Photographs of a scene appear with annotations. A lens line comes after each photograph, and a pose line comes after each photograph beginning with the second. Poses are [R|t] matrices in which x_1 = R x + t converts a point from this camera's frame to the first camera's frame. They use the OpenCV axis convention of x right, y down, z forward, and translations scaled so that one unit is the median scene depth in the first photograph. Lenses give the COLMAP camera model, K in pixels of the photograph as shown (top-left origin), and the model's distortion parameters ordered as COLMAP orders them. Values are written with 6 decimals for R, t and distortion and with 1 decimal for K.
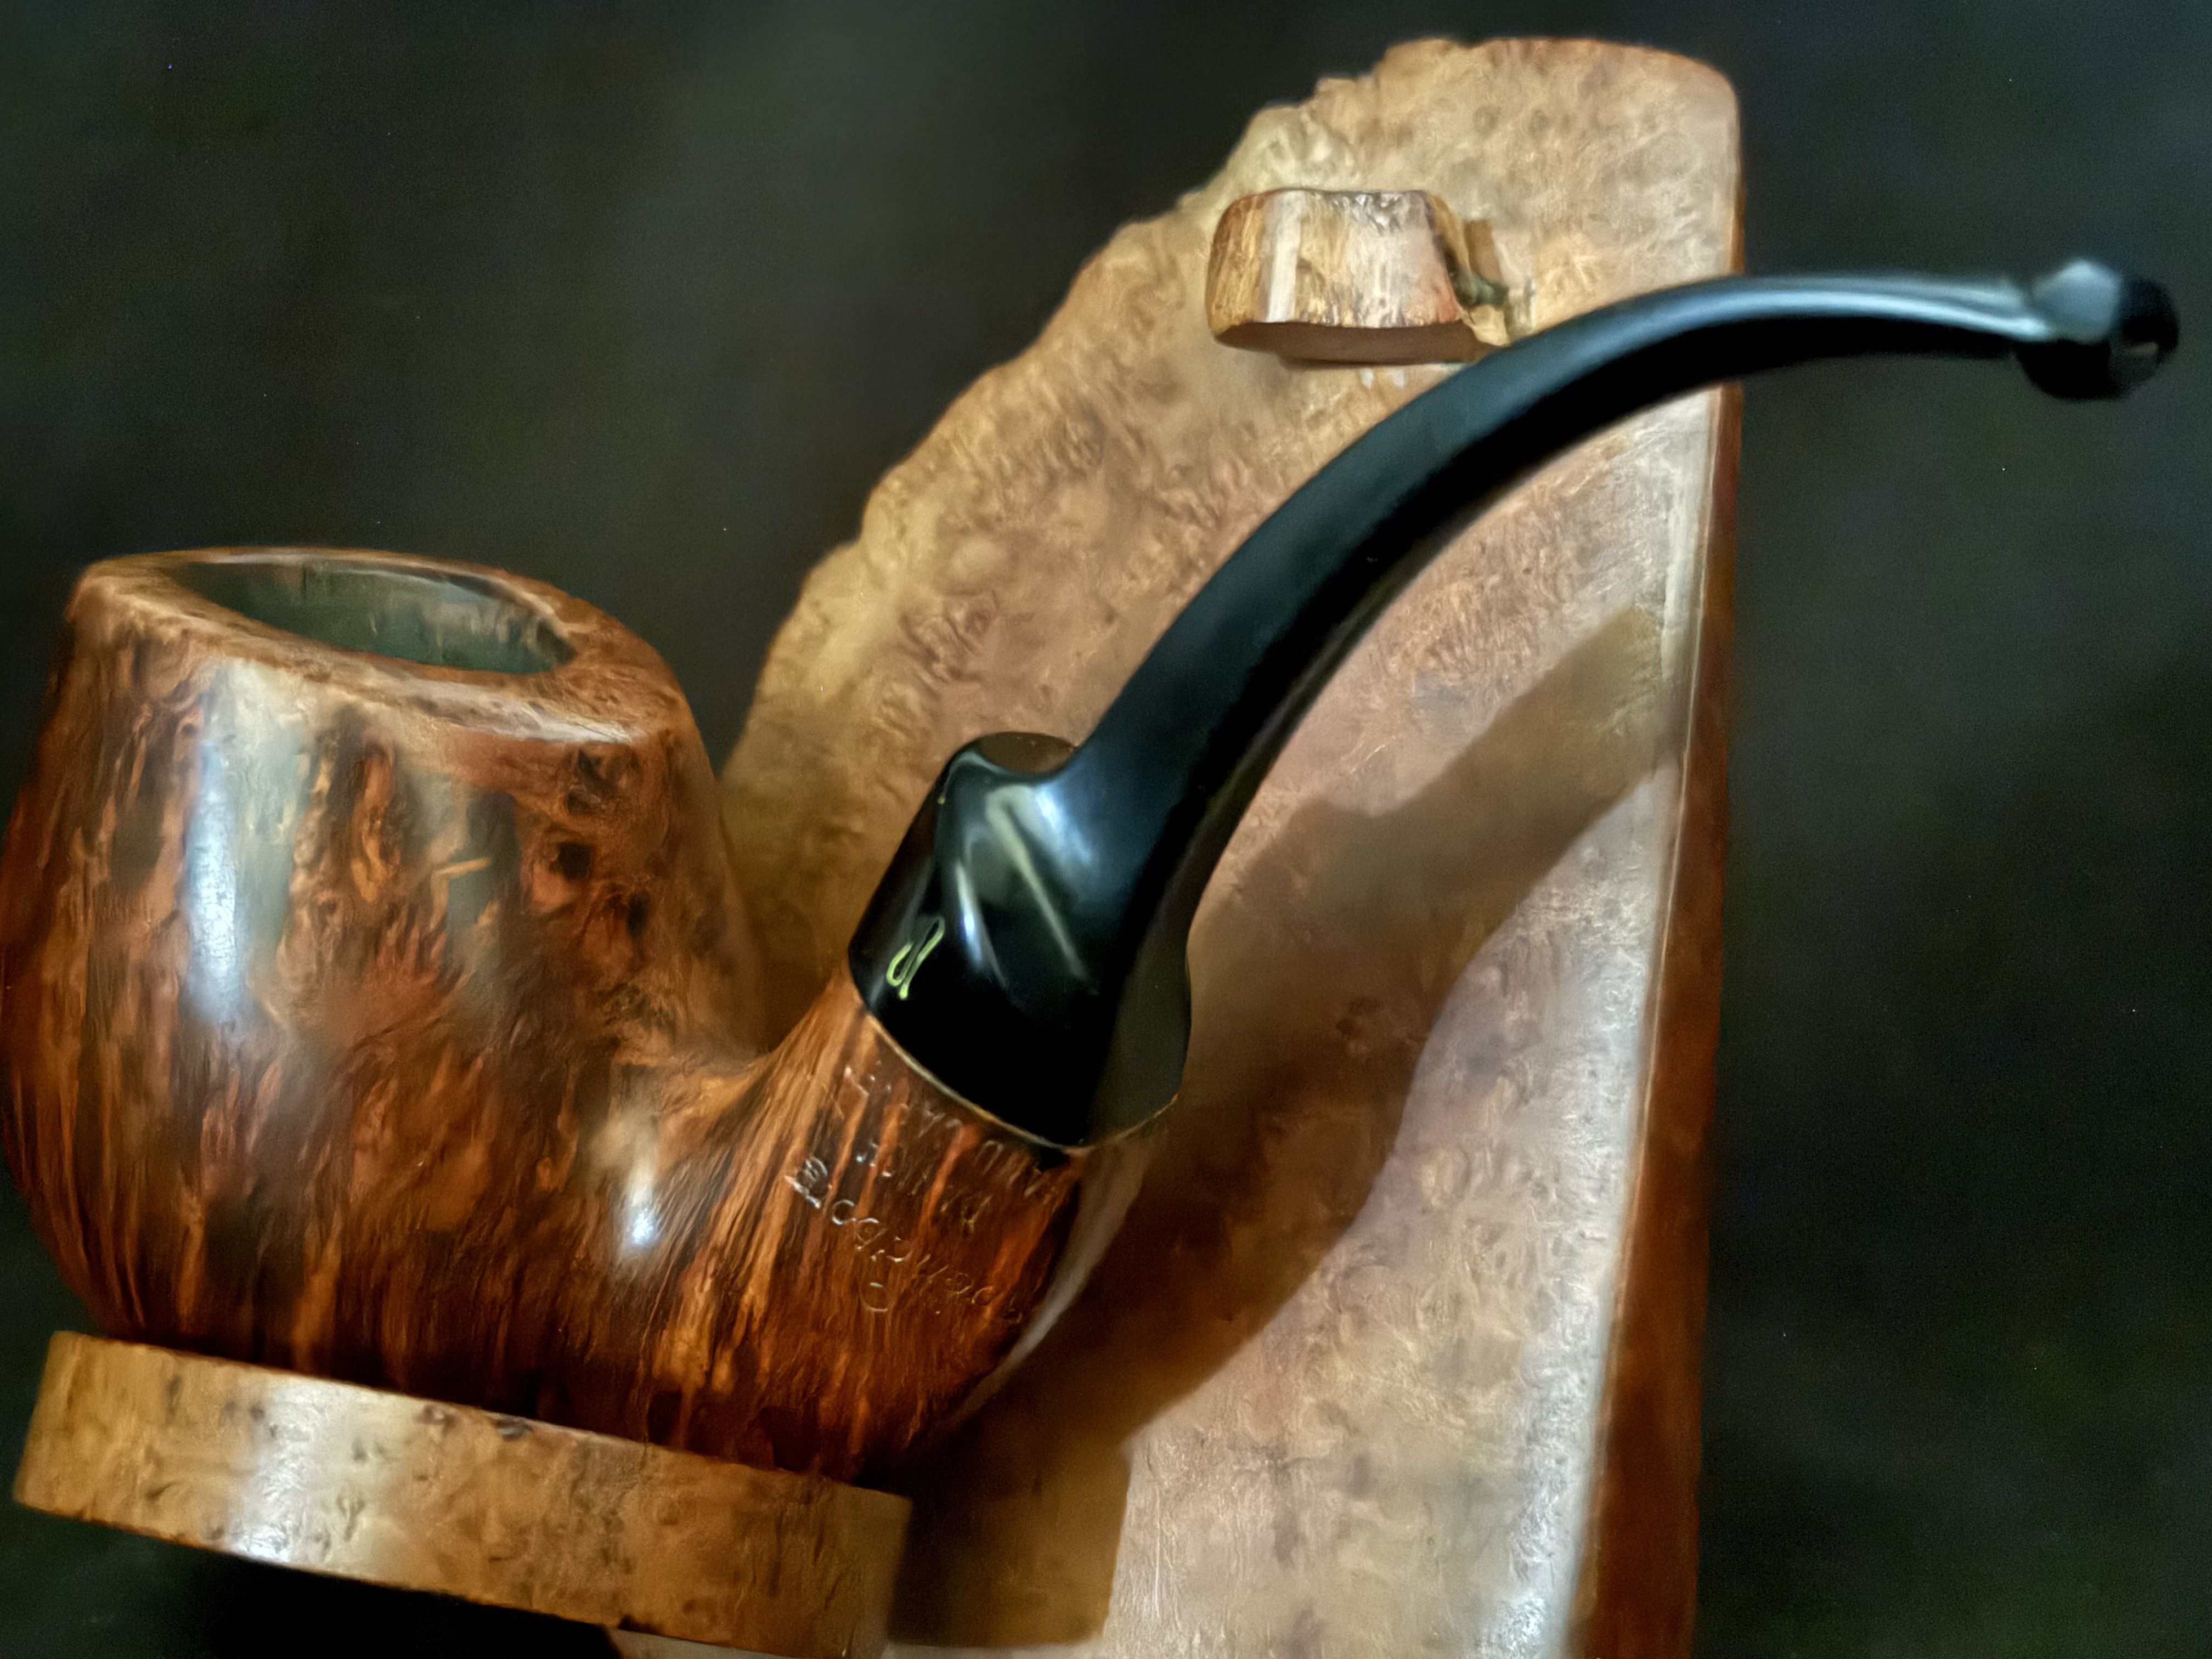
lens RADIAL K [[3363.6, 0, 1094.2], [0, 3363.6, 827.3], [0, 0, 1]] dist [0.087125, 0.000000]
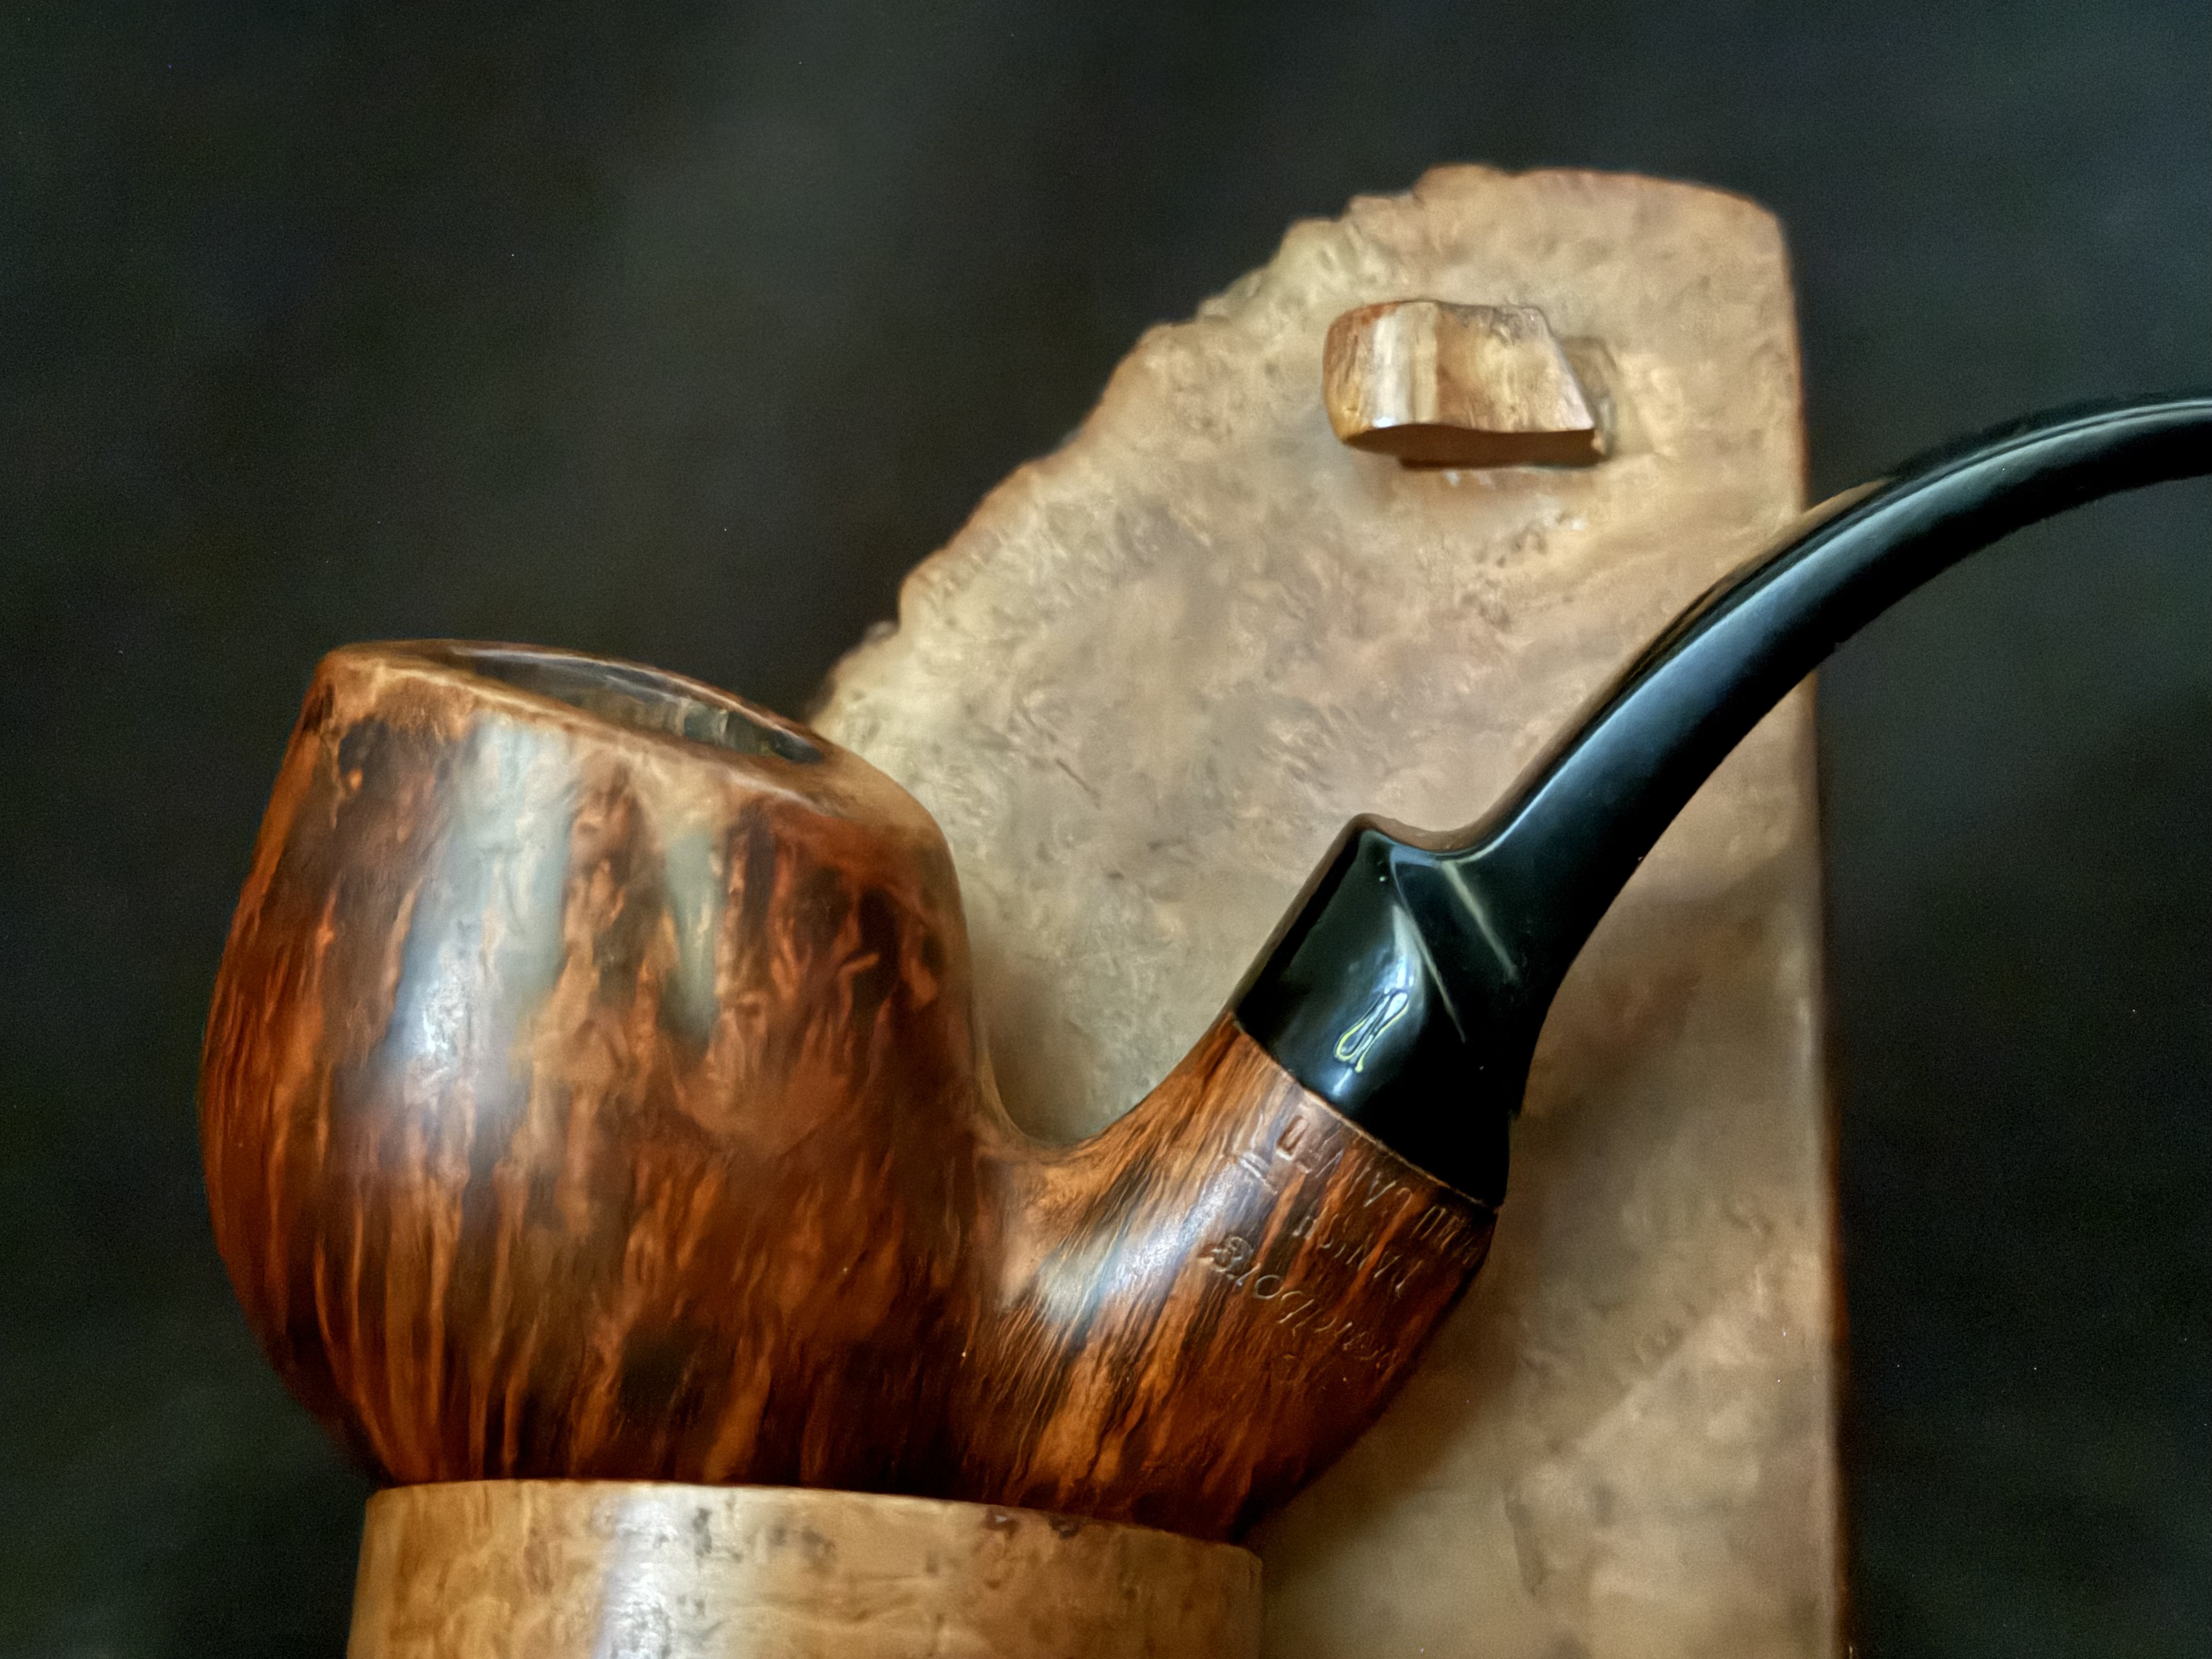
lens RADIAL K [[3363.6, 0, 1087.3], [0, 3363.6, 822.2], [0, 0, 1]] dist [0.087125, 0.000000]
pose [[0.920865, -0.022089, 0.389255, -0.472775], [0.034497, 0.999094, -0.024915, -0.002280], [-0.388352, 0.036371, 0.920793, 0.072002]]
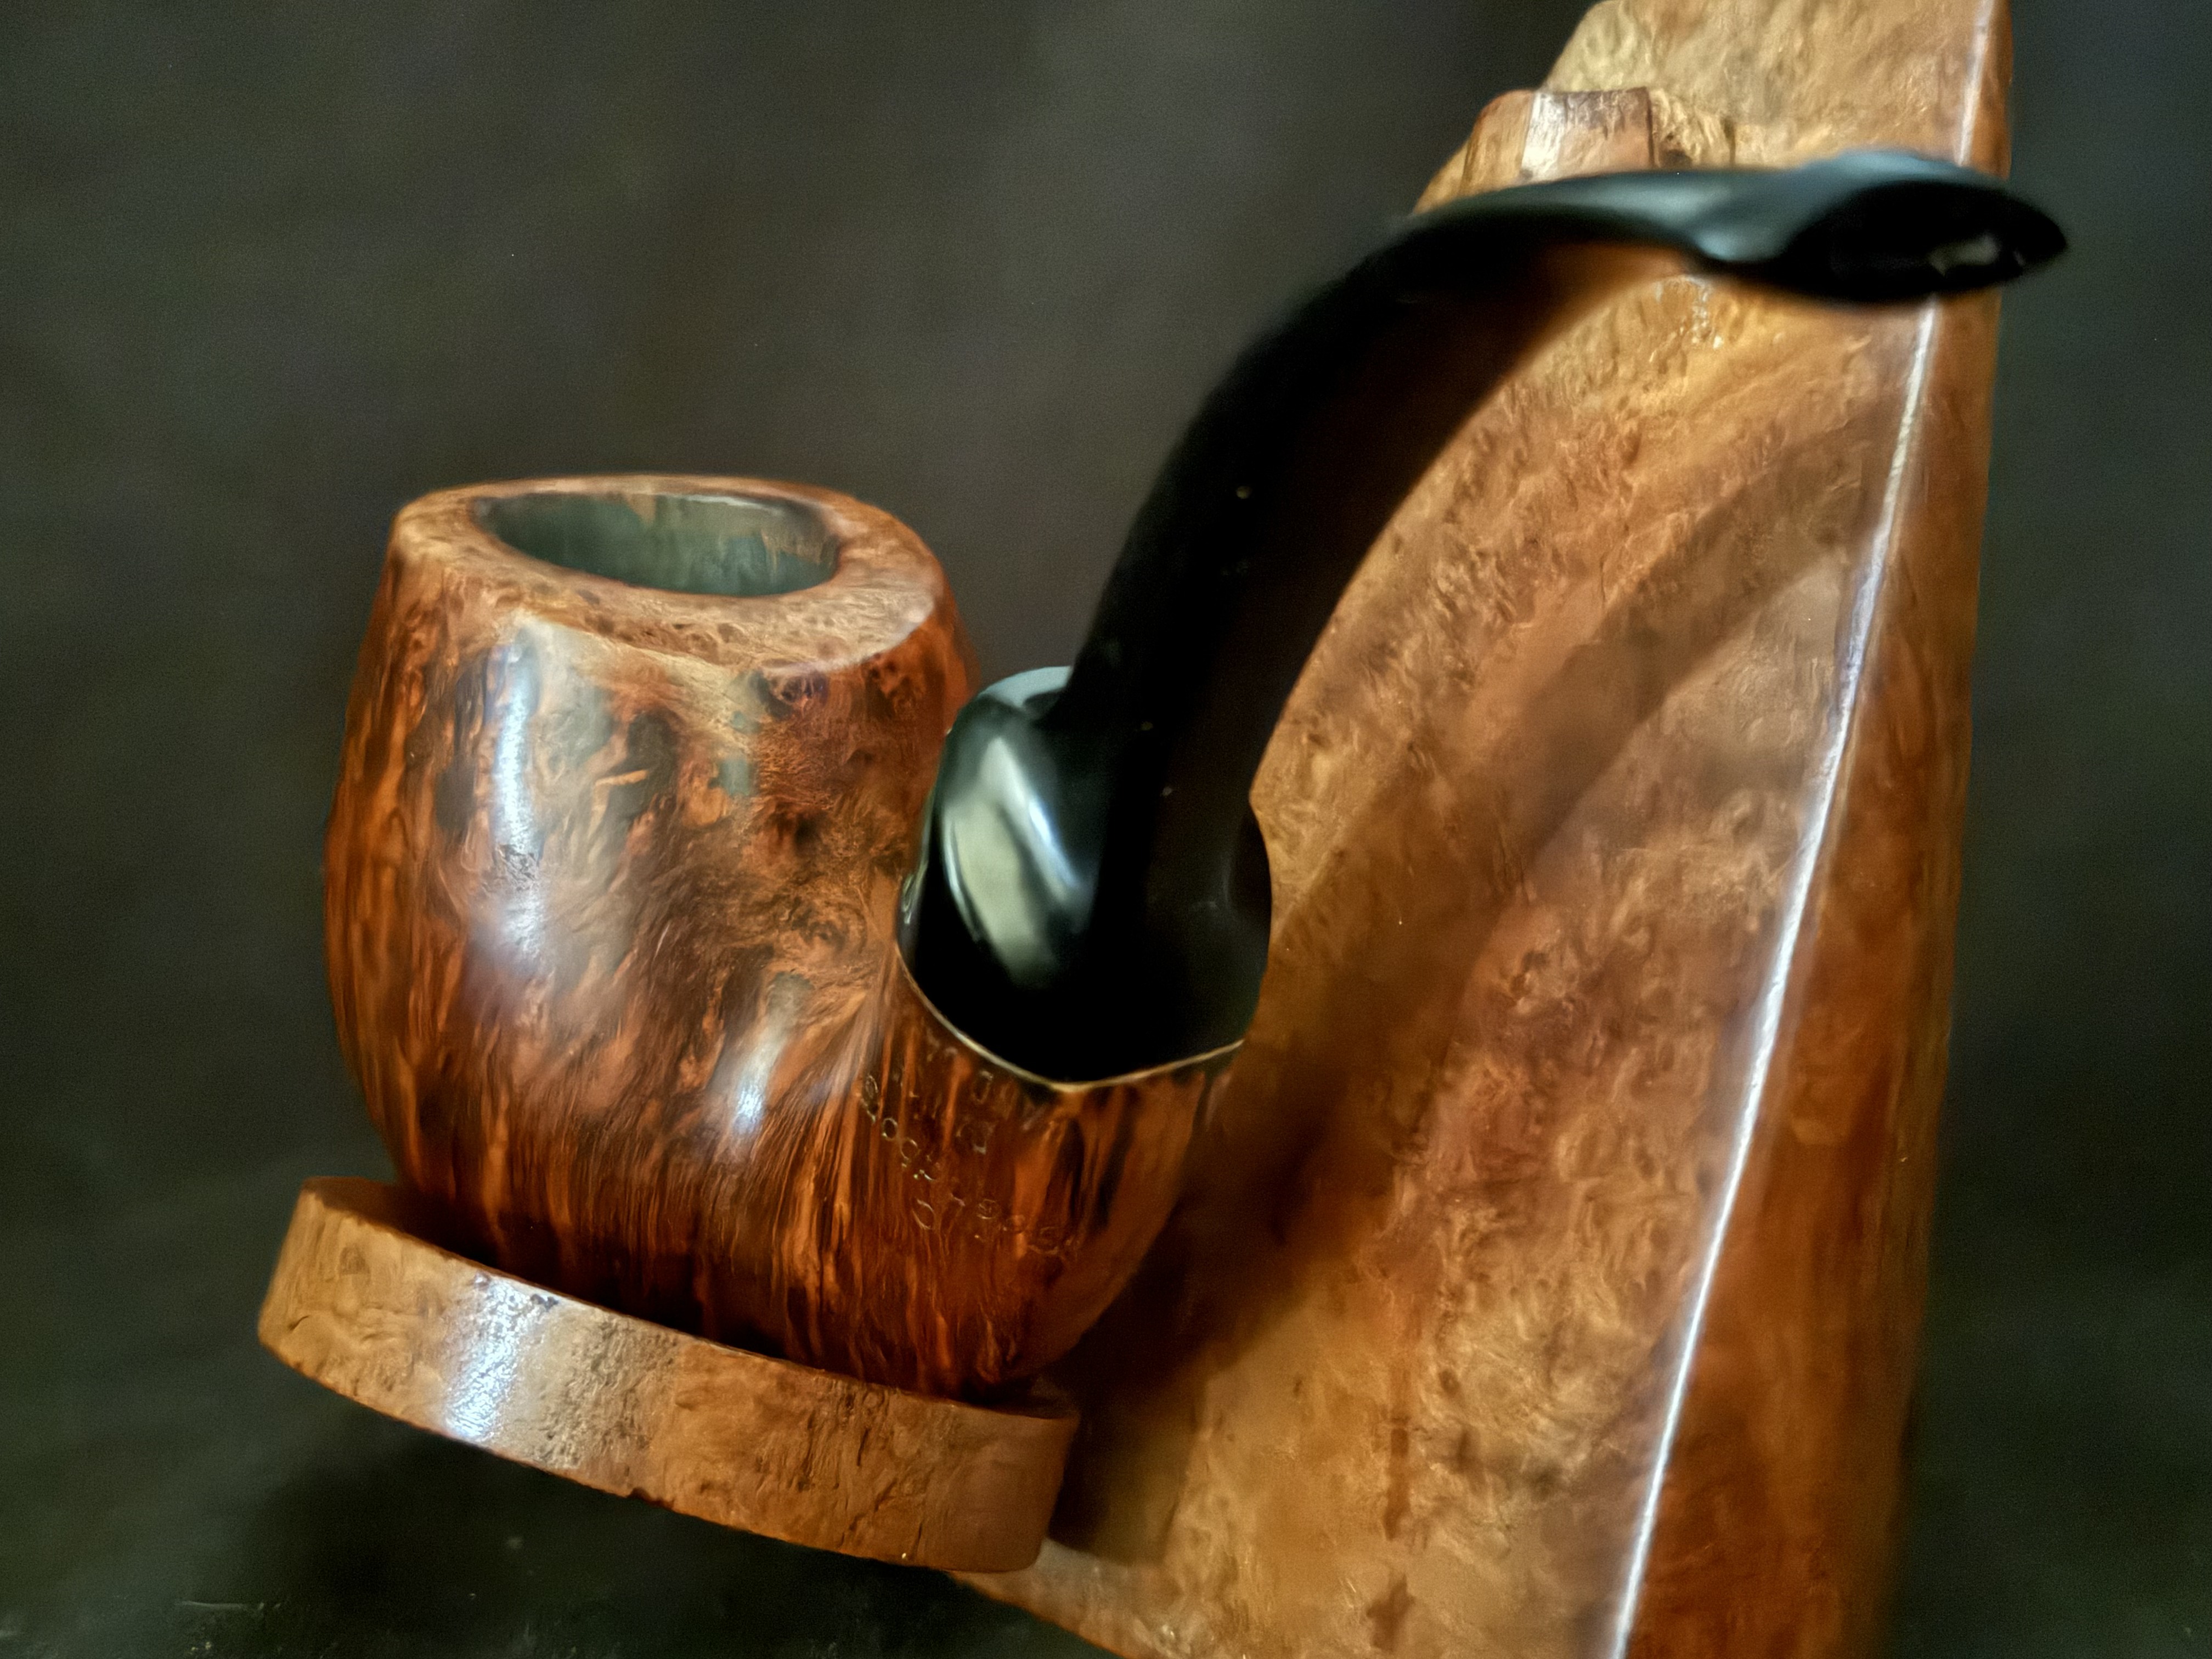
lens RADIAL K [[3363.6, 0, 1097.6], [0, 3363.6, 842.6], [0, 0, 1]] dist [0.087125, 0.000000]
pose [[0.899329, 0.045883, -0.434858, 0.386521], [-0.032396, 0.998738, 0.038382, -0.012882], [0.436070, -0.020431, 0.899681, 0.098870]]
